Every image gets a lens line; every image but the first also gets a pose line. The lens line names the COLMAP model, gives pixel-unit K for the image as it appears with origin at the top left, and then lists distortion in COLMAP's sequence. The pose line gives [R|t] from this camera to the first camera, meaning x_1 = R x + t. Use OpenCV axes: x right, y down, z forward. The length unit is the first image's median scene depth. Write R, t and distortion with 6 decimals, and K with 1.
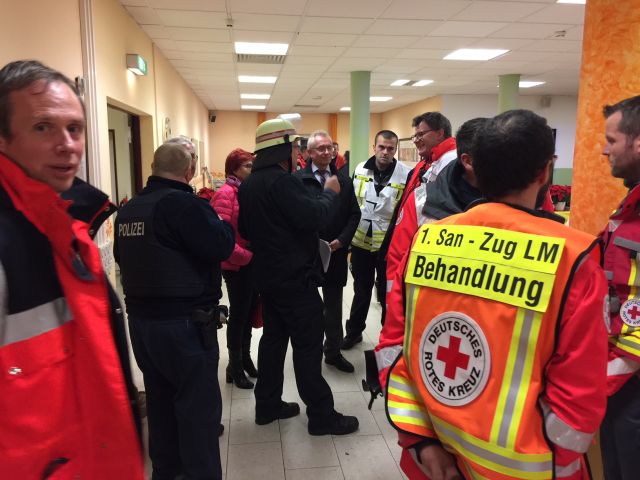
lens RADIAL K [[547.2, 0, 320.0], [0, 547.2, 240.0], [0, 0, 1]] dist [0.134240, -0.204725]
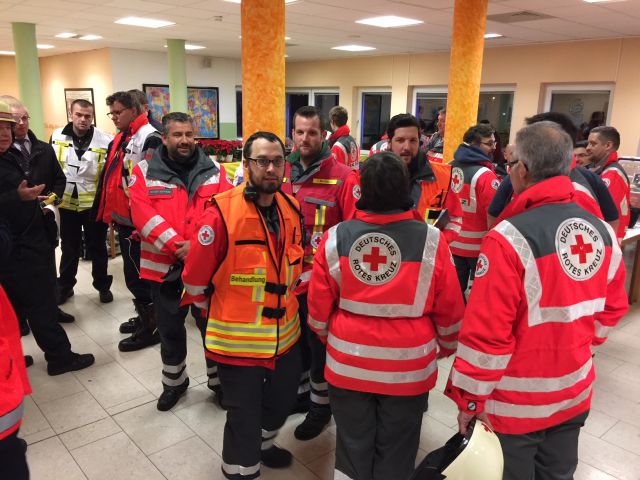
lens RADIAL K [[547.2, 0, 320.0], [0, 547.2, 240.0], [0, 0, 1]] dist [0.134240, -0.204725]
pose [[0.838673, -0.117869, 0.531728, -0.101326], [0.068350, 0.991360, 0.111951, -0.014137], [-0.540329, -0.057547, 0.839484, -0.194461]]
